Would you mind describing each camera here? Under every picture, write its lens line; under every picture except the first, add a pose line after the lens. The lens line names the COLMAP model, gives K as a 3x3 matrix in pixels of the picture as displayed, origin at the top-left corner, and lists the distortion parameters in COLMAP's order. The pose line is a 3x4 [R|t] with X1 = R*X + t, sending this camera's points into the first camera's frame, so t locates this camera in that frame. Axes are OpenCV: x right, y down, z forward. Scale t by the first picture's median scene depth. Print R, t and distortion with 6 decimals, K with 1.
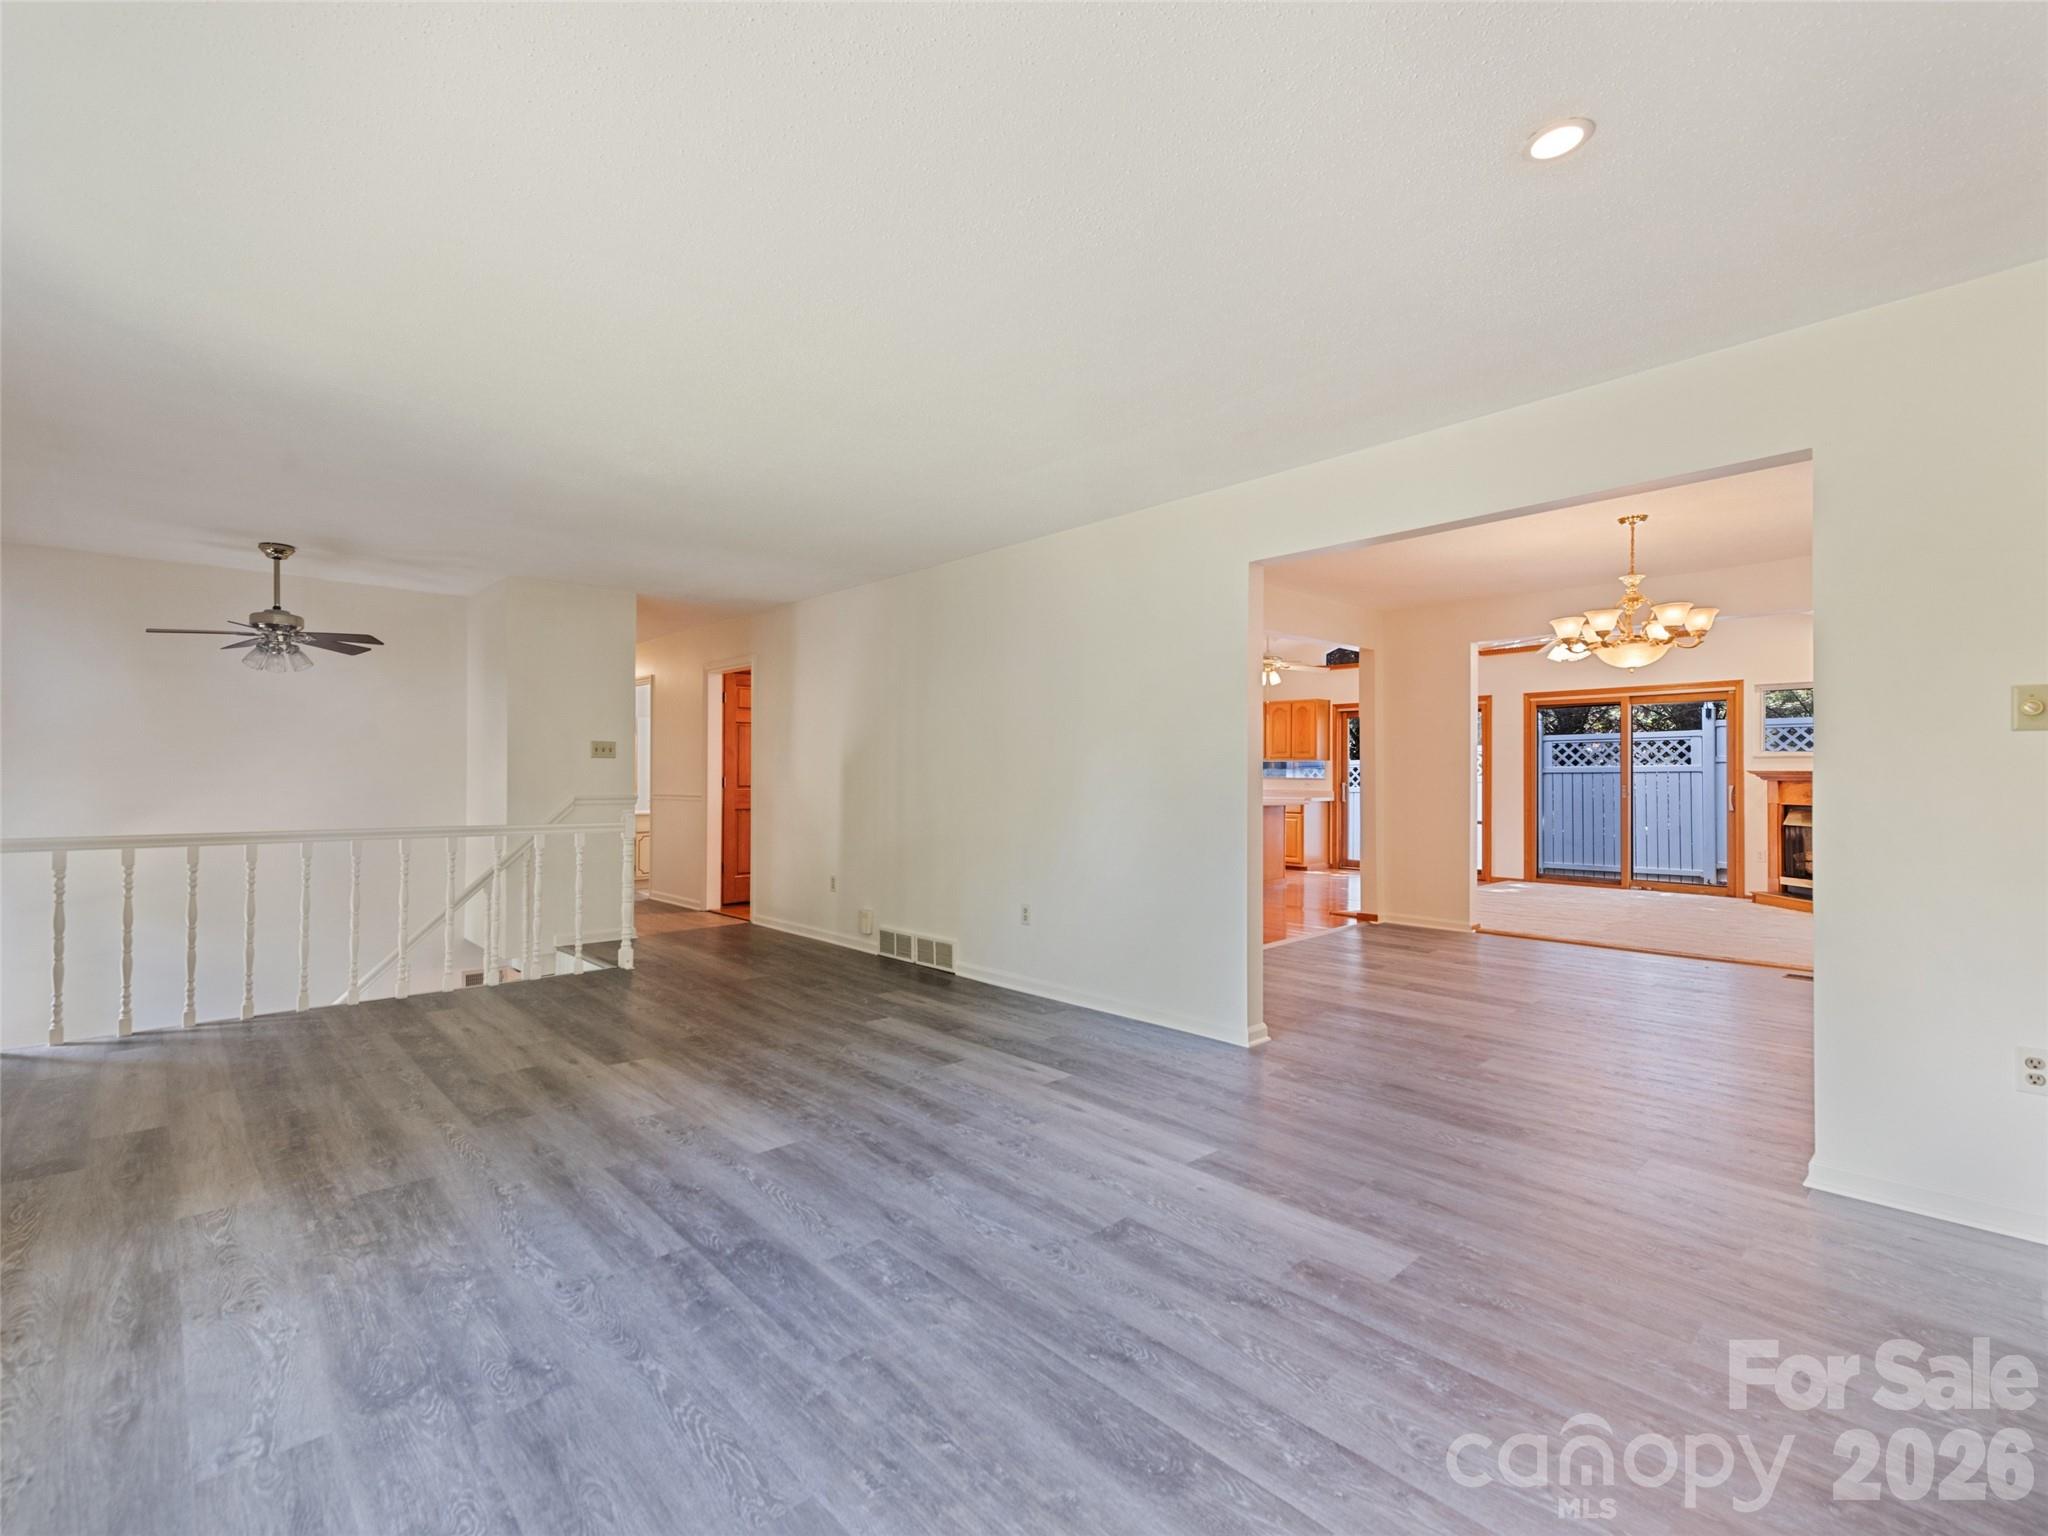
lens RADIAL K [[924.2, 0, 1015.7], [0, 924.2, 773.0], [0, 0, 1]] dist [0.010968, -0.002473]
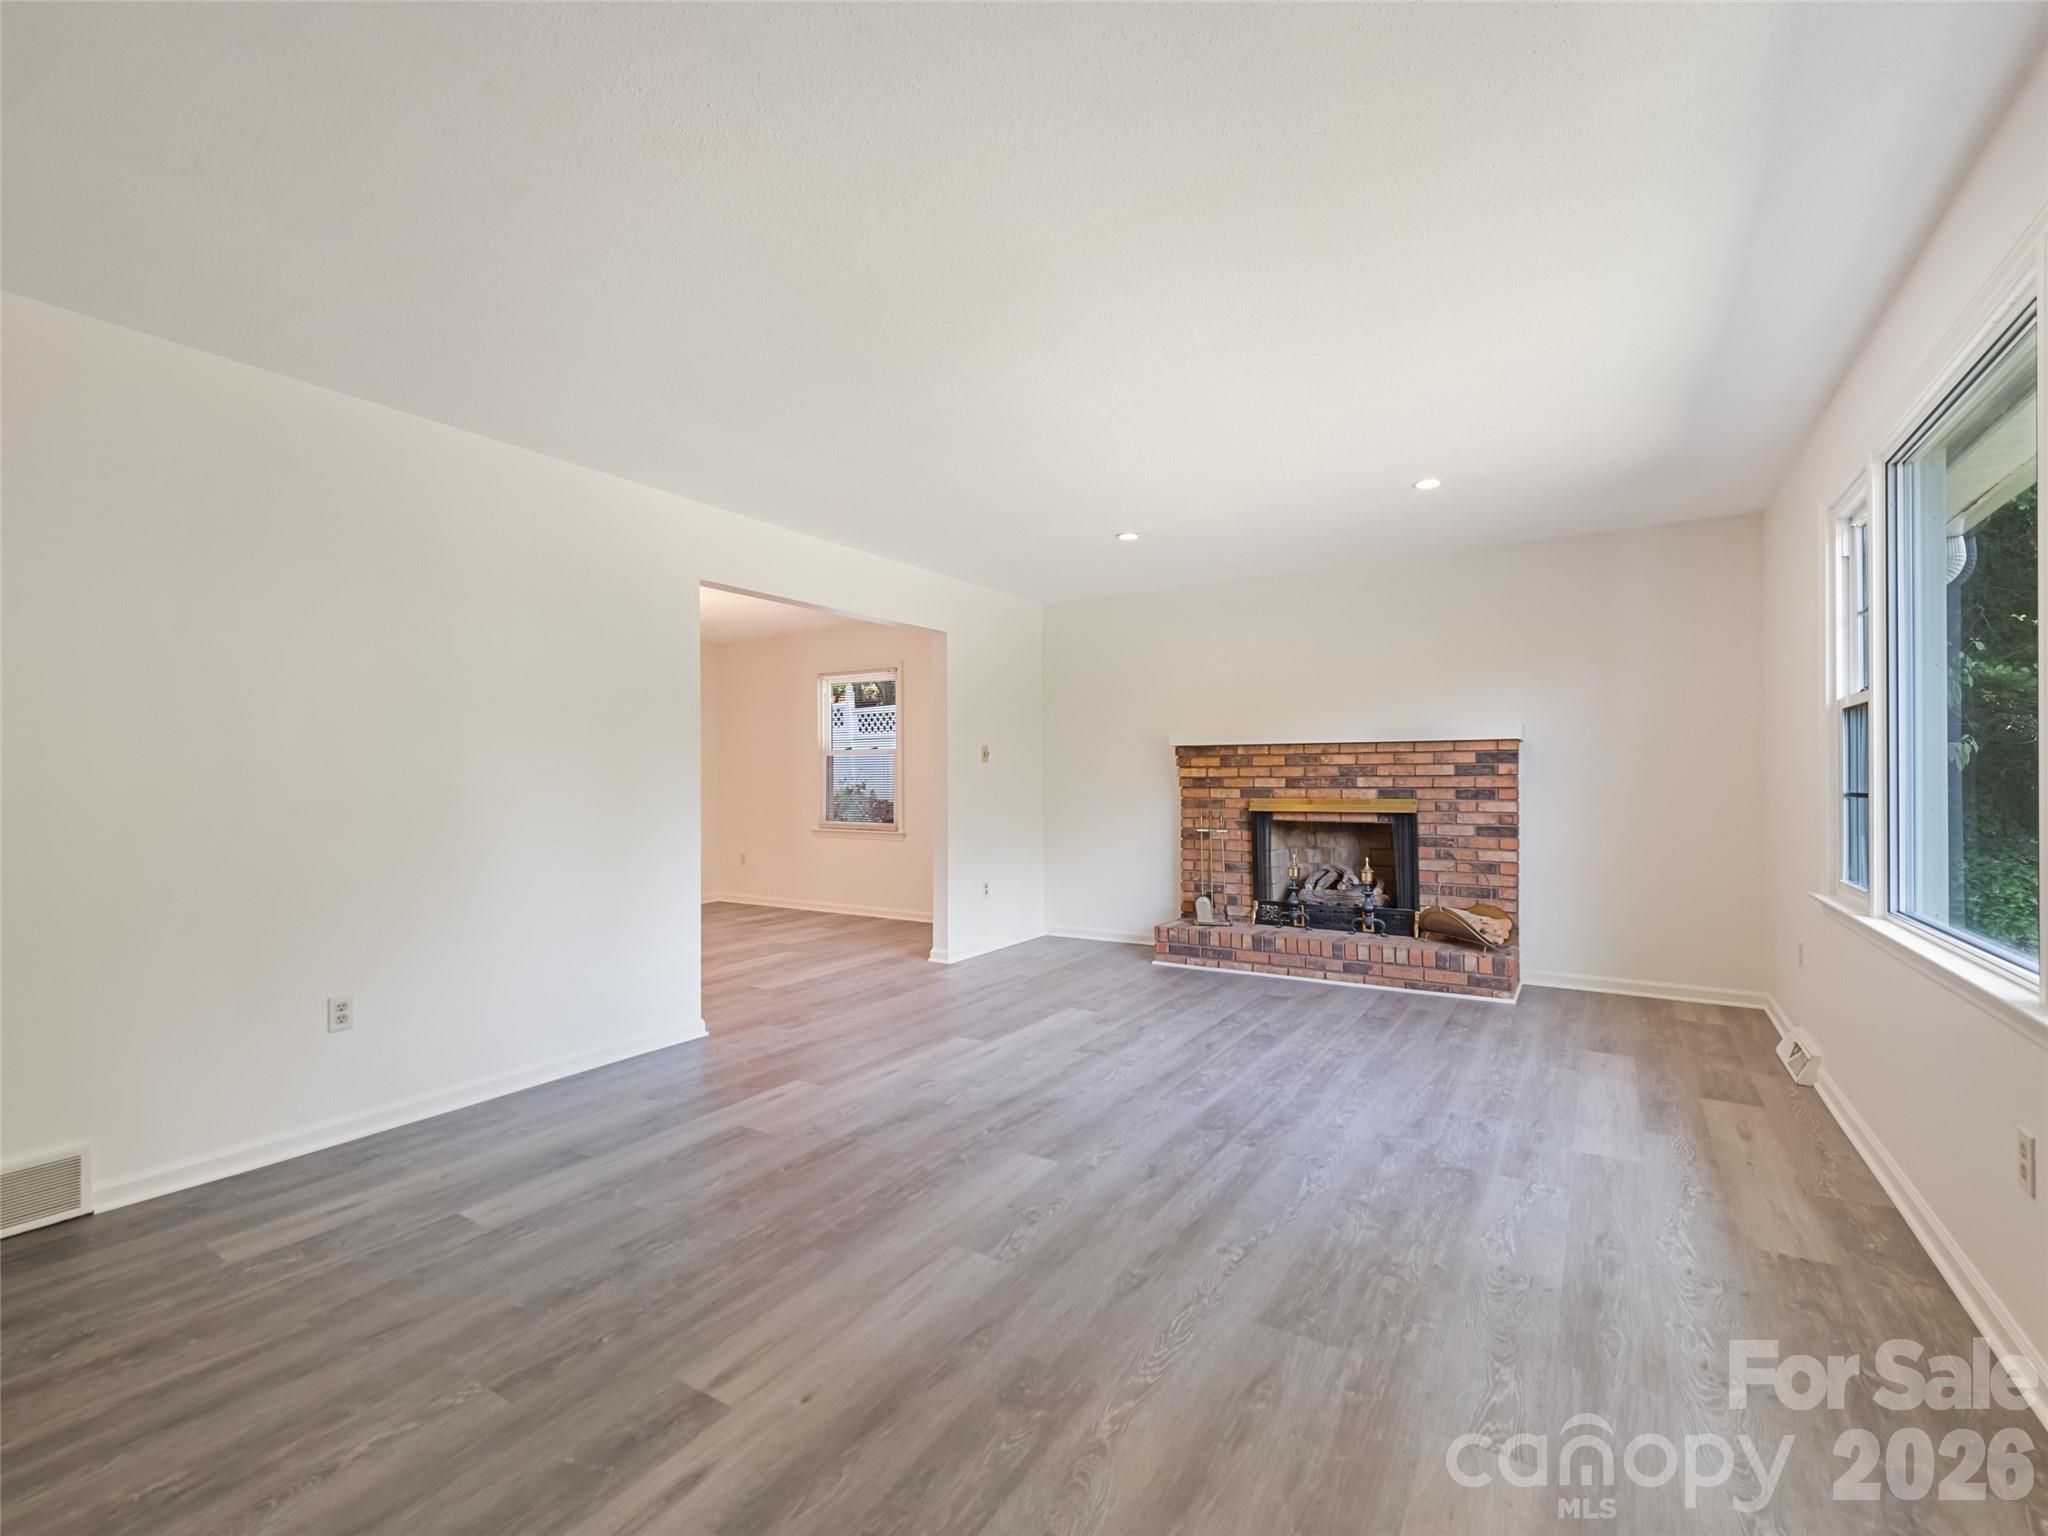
lens RADIAL K [[921.3, 0, 1022.2], [0, 921.3, 772.4], [0, 0, 1]] dist [0.013326, -0.001479]
pose [[-0.254621, 0.007530, 0.967012, -1.119562], [0.003027, 0.999971, -0.006990, 0.003094], [-0.967036, 0.001148, -0.254636, 1.181611]]
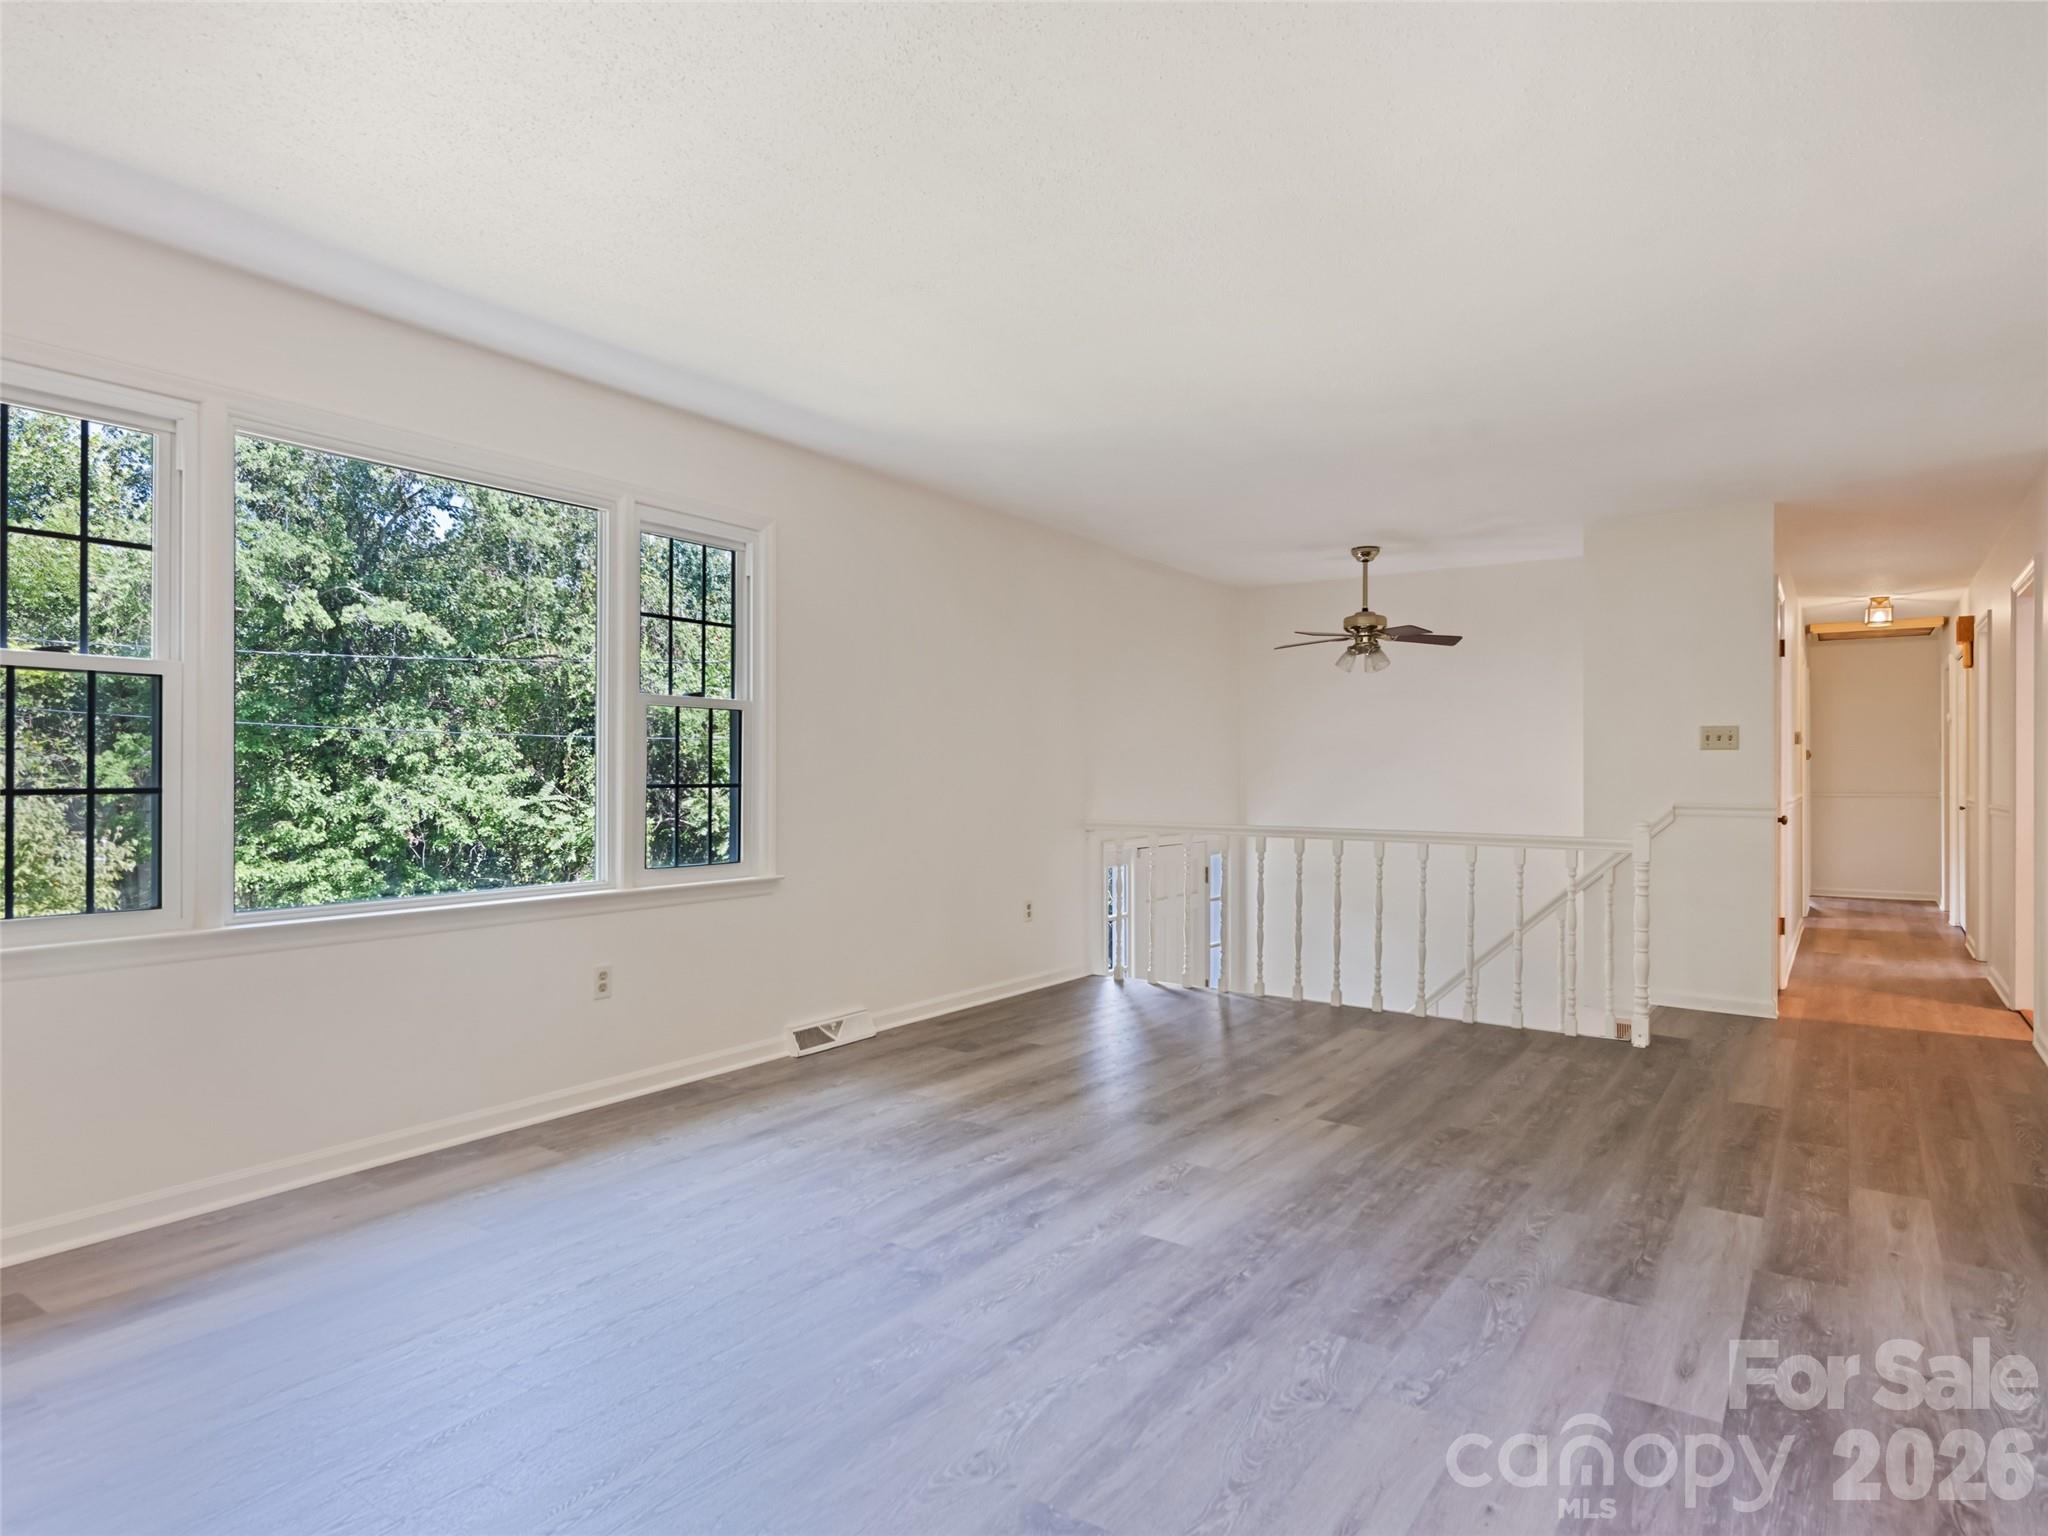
lens RADIAL K [[1166.7, 0, 1017.1], [0, 1166.7, 761.2], [0, 0, 1]] dist [0.004542, -0.000150]
pose [[0.210034, -0.011879, -0.977622, 0.648112], [-0.000925, 0.999923, -0.012349, 0.007921], [0.977694, 0.003498, 0.210007, 0.622507]]
